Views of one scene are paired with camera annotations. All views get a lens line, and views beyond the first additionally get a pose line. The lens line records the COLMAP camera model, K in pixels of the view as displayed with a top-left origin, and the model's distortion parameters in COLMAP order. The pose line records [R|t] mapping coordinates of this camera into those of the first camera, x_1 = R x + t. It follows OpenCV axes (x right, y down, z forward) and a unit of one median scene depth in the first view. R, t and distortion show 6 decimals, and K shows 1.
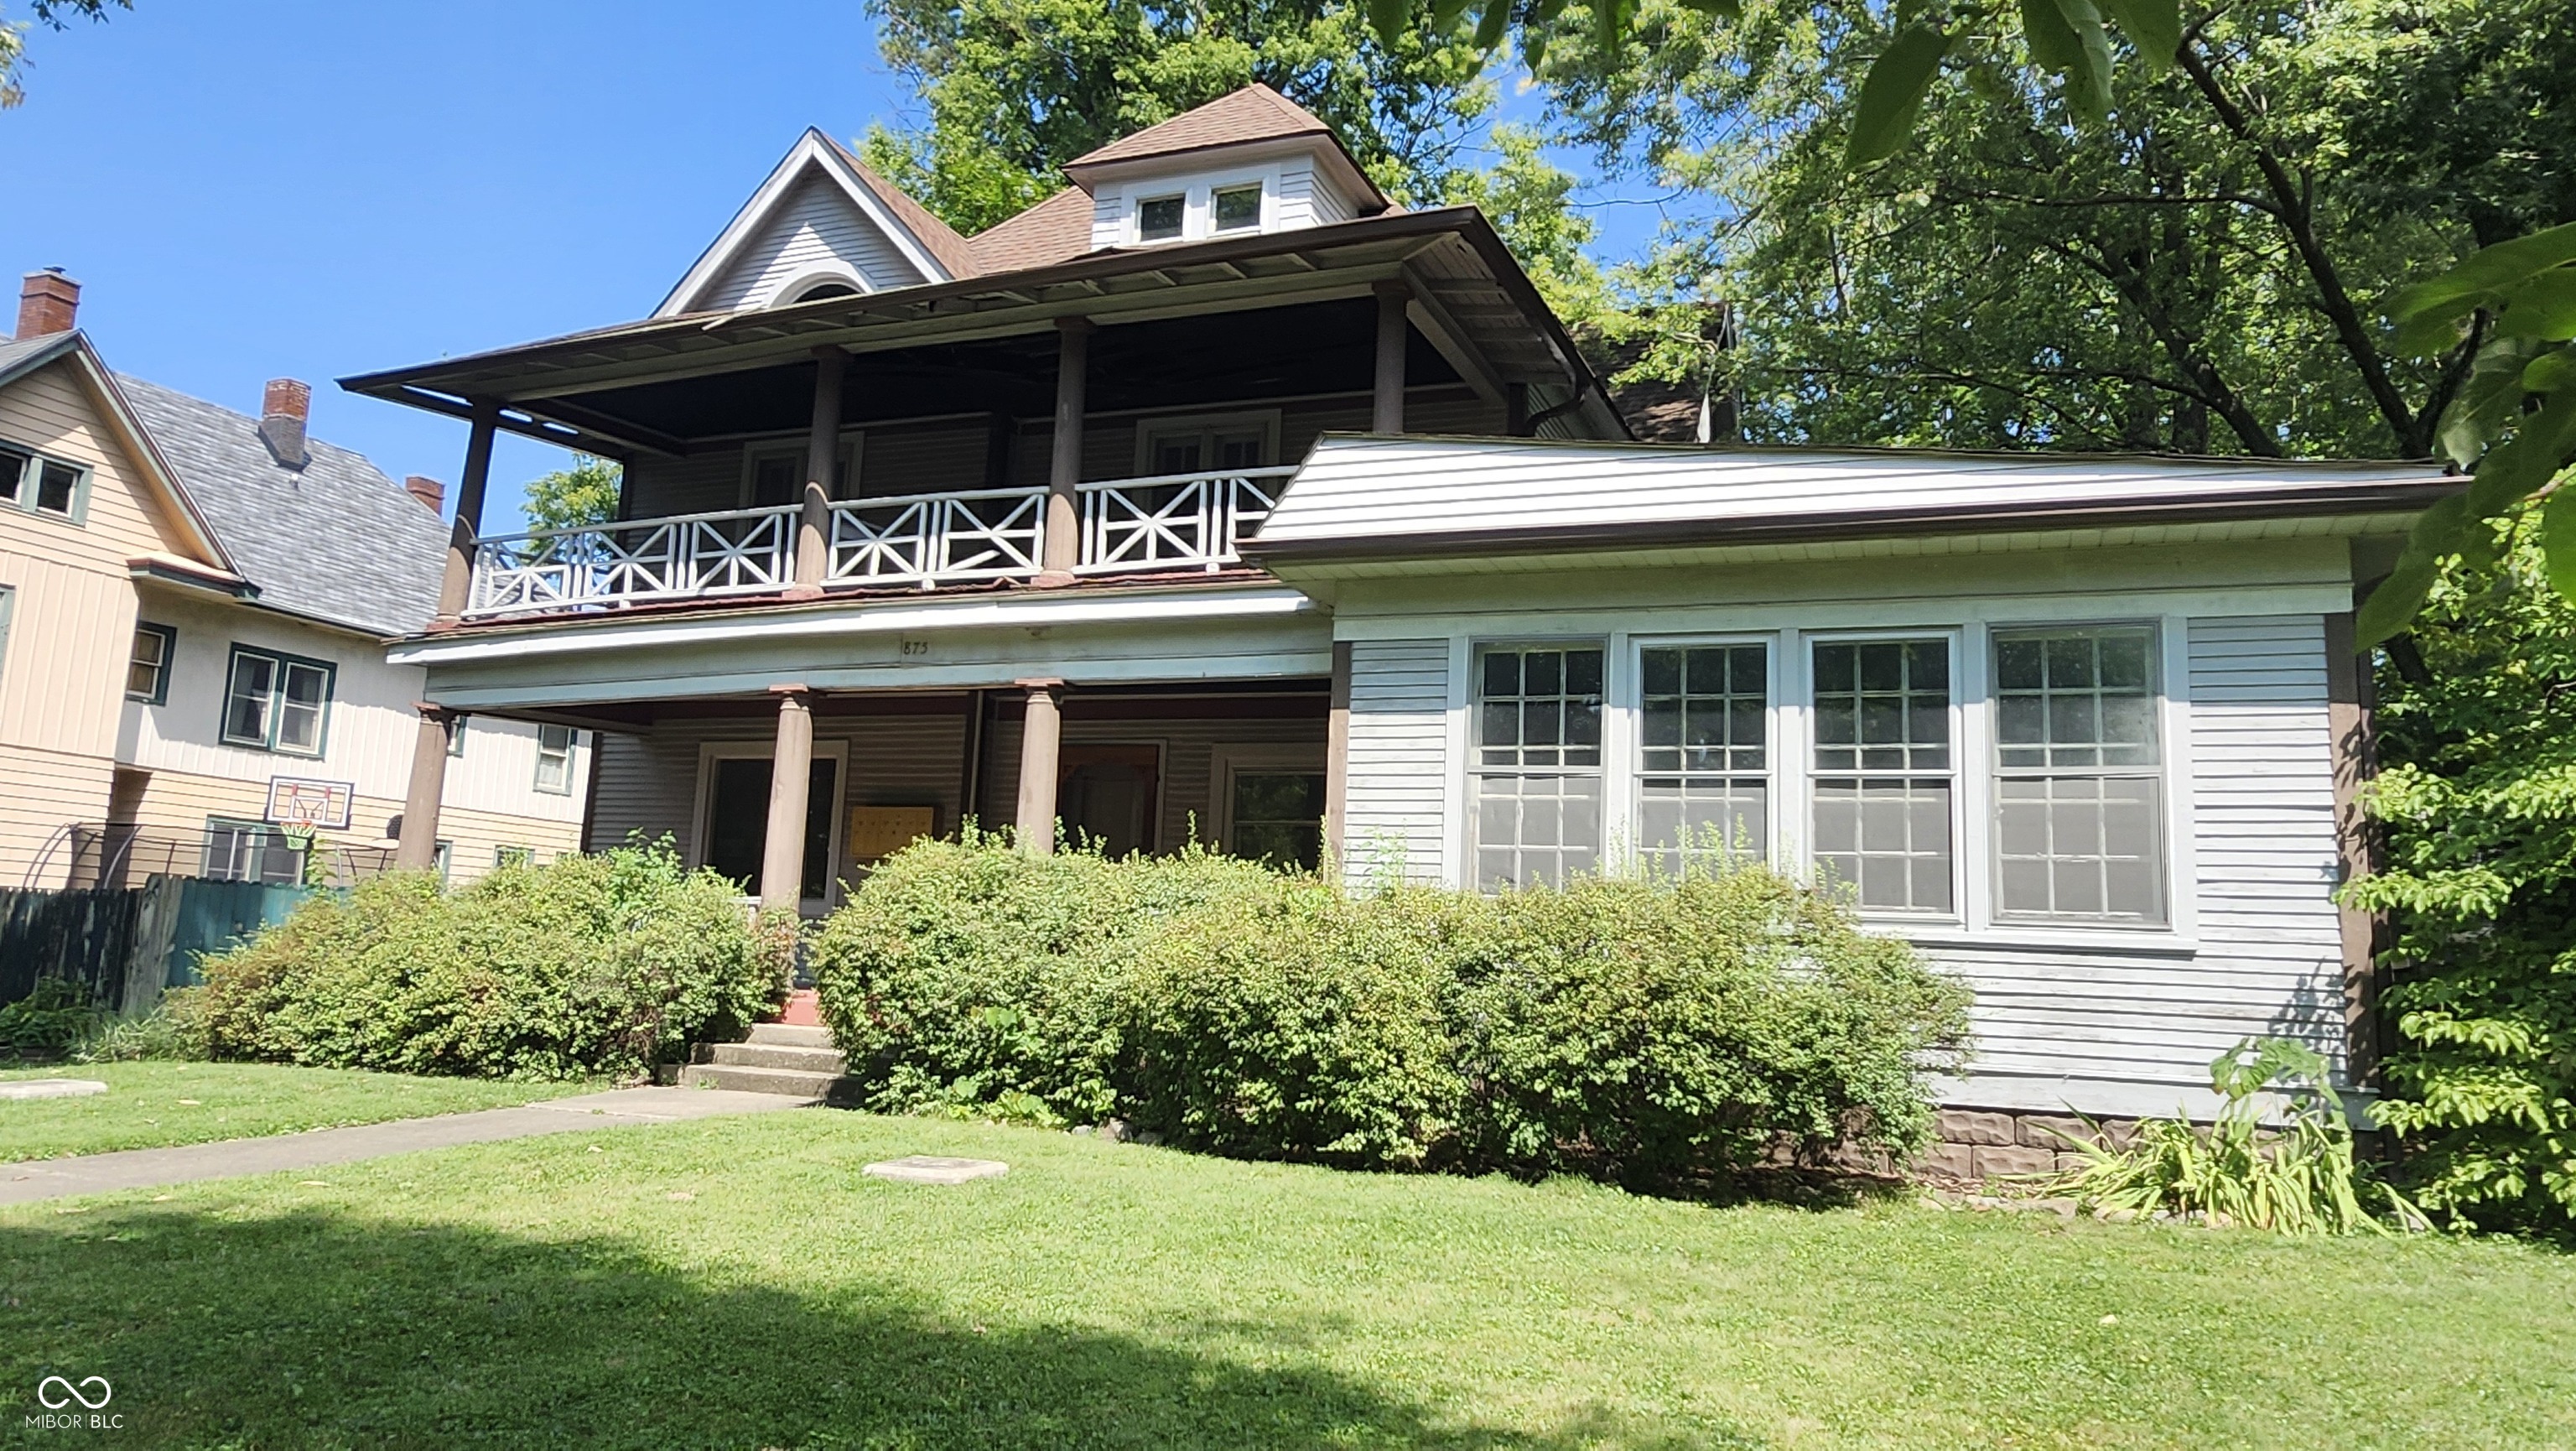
lens RADIAL K [[1779.8, 0, 1285.3], [0, 1779.8, 716.3], [0, 0, 1]] dist [0.005669, 0.004746]
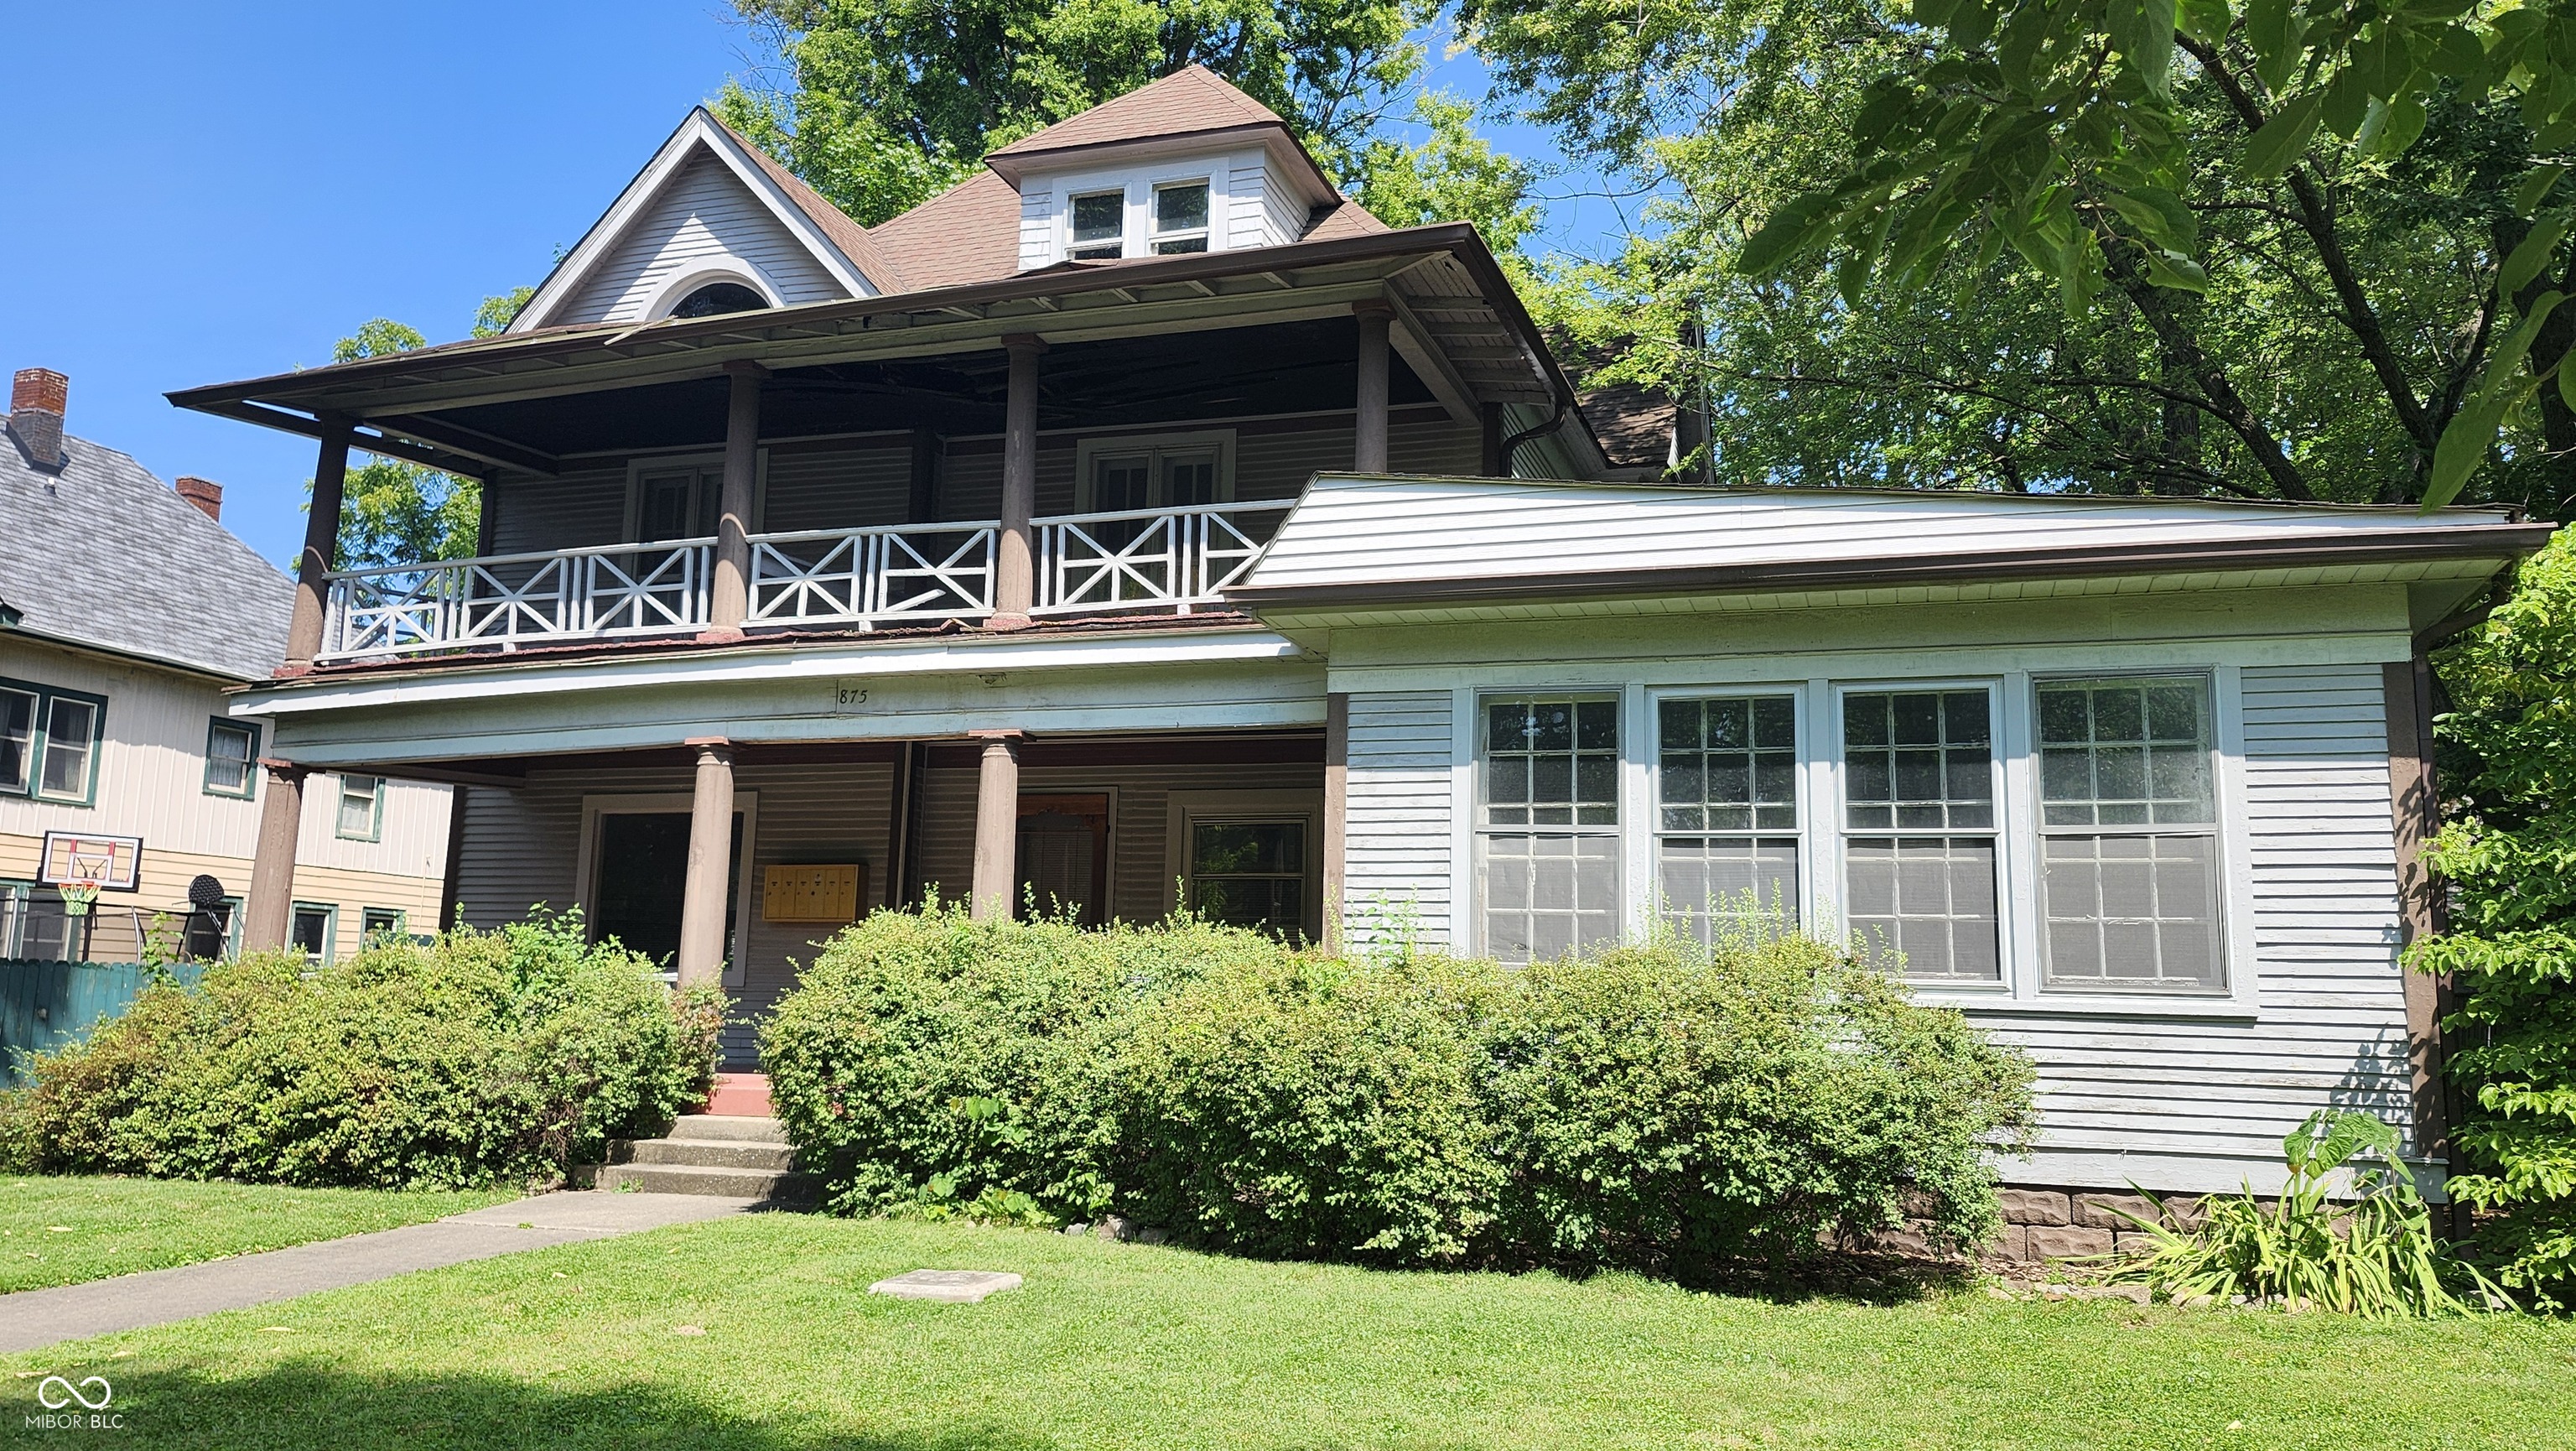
lens RADIAL K [[1956.7, 0, 1288.0], [0, 1956.7, 725.5], [0, 0, 1]] dist [0.156966, -0.257014]
pose [[0.997907, -0.011129, 0.063697, -0.062096], [0.011216, 0.999937, -0.001021, -0.025011], [-0.063681, 0.001733, 0.997969, -0.031054]]
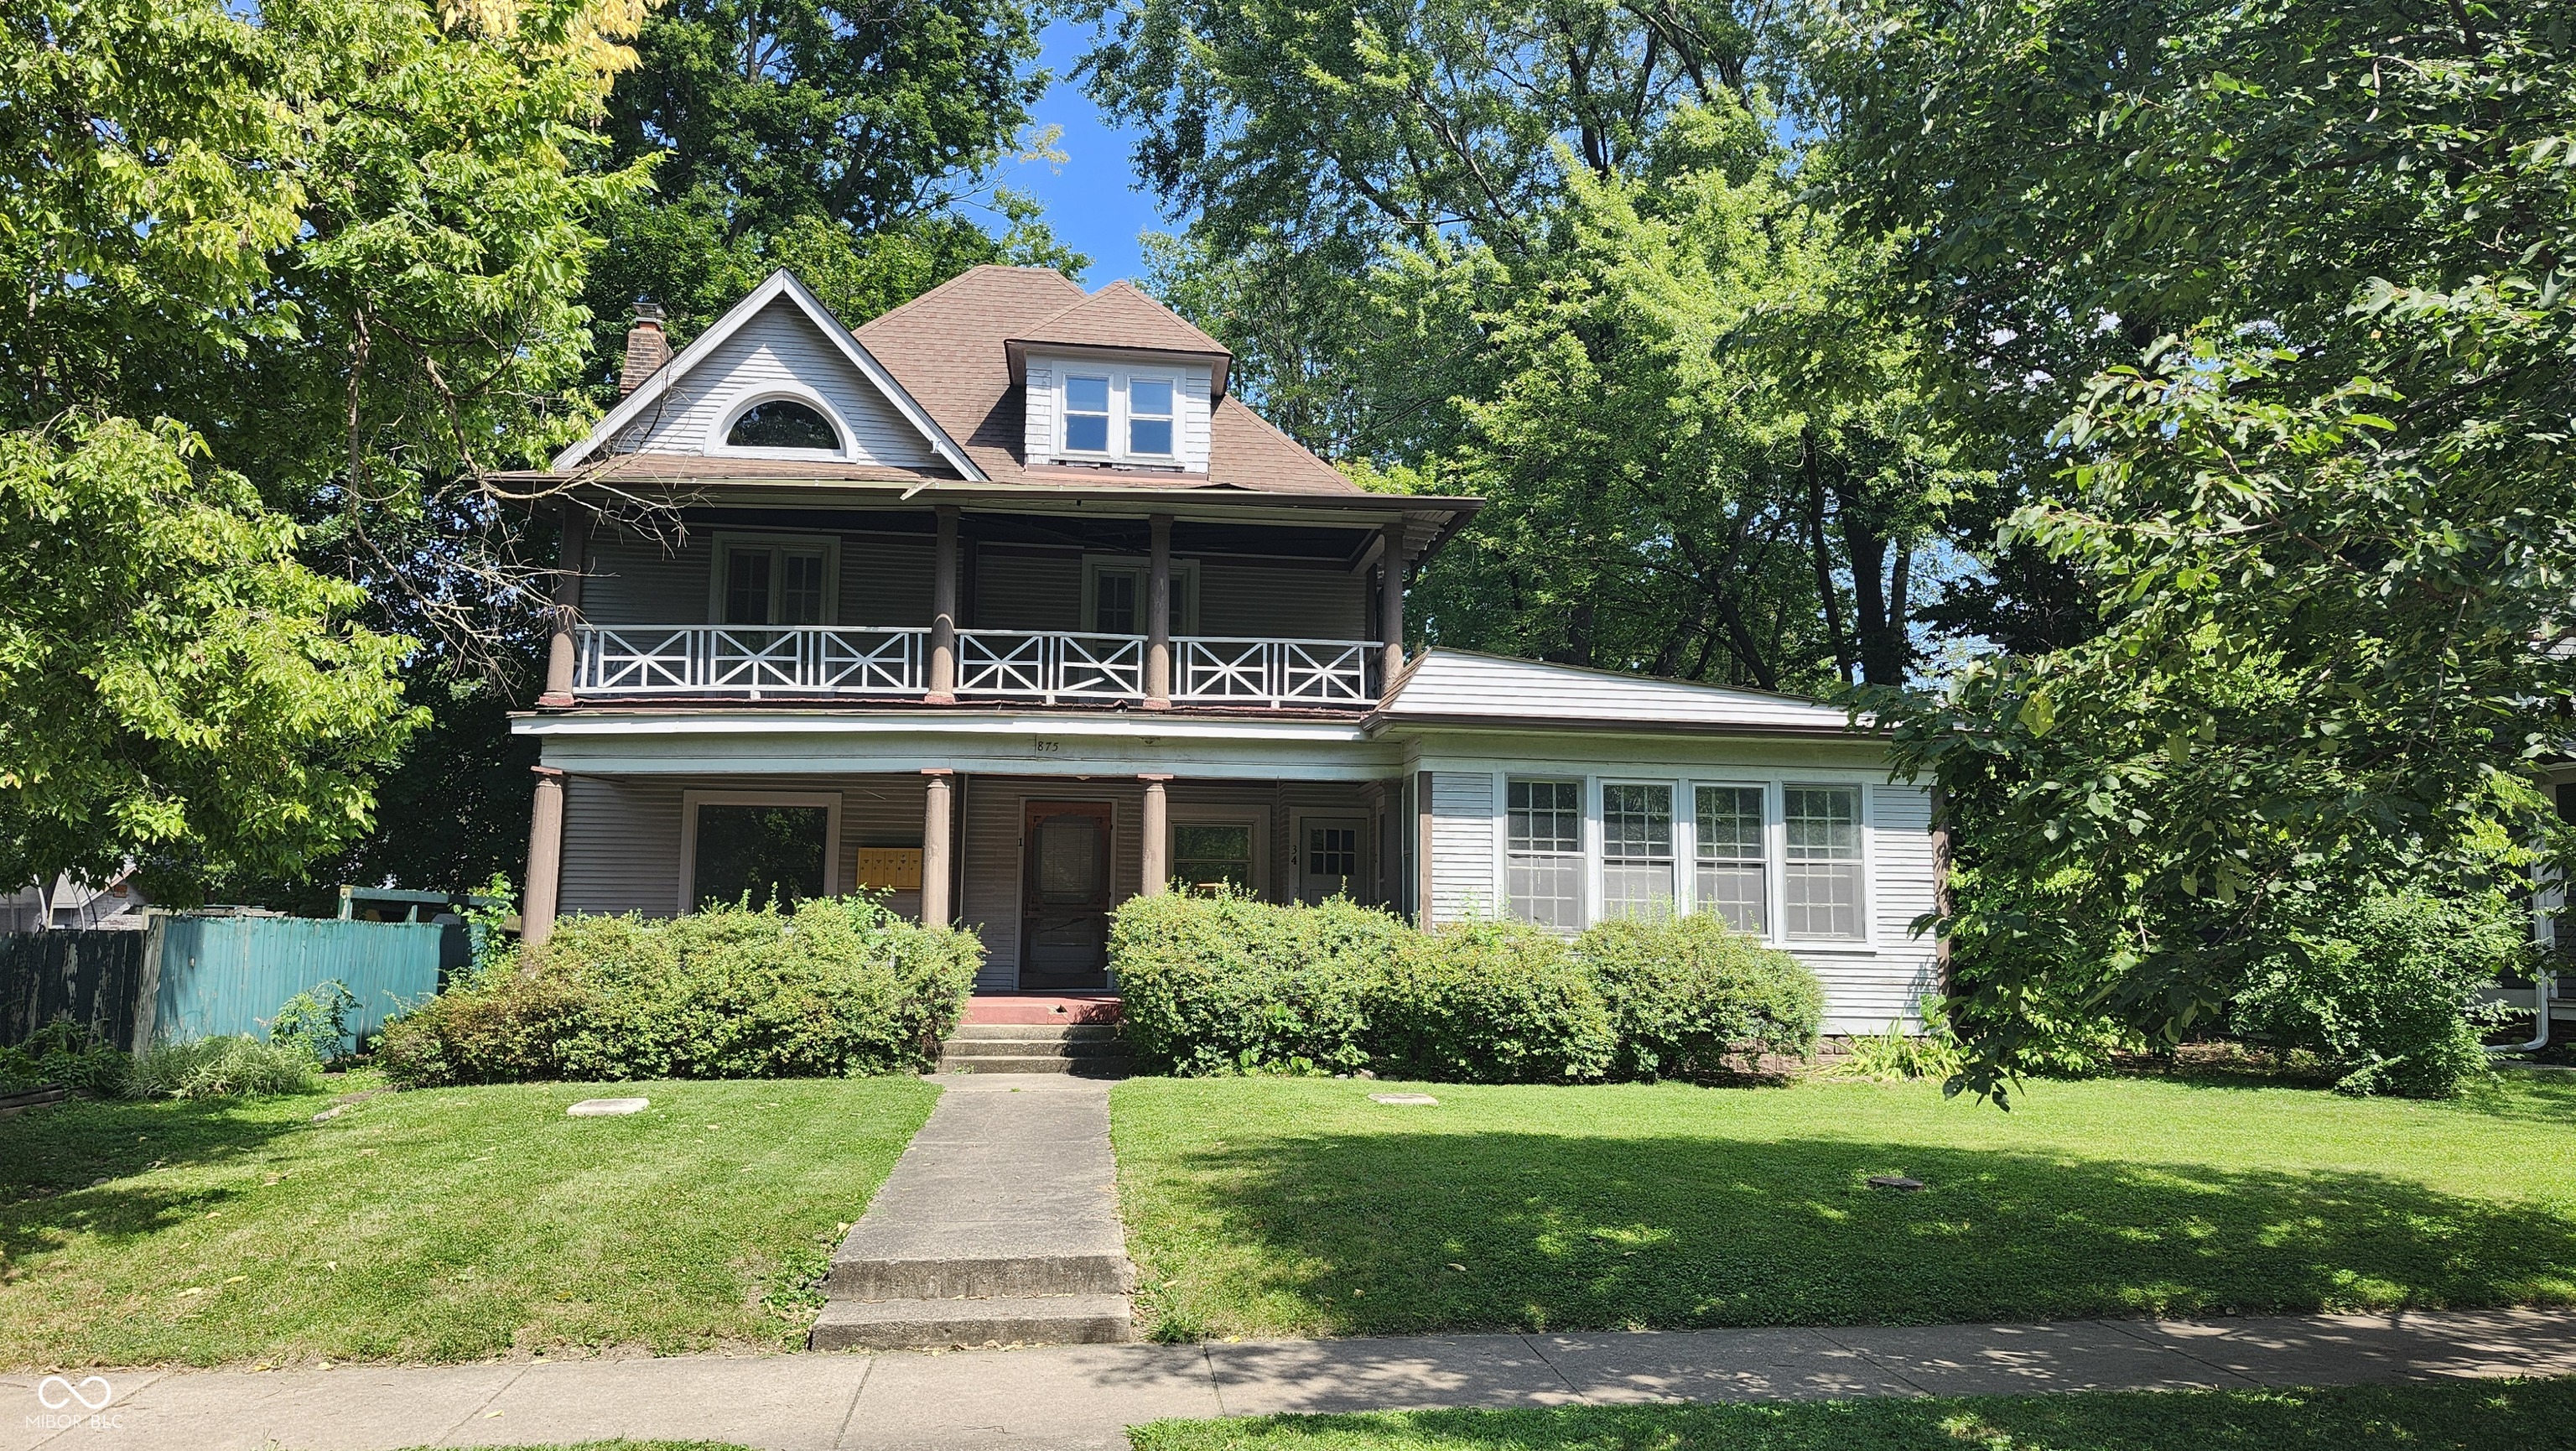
lens RADIAL K [[1956.7, 0, 1288.0], [0, 1956.7, 725.5], [0, 0, 1]] dist [0.156966, -0.257014]
pose [[0.871465, 0.020534, 0.490027, -0.992620], [-0.044966, 0.998260, 0.038137, -0.152042], [-0.488391, -0.055270, 0.870873, -0.518836]]
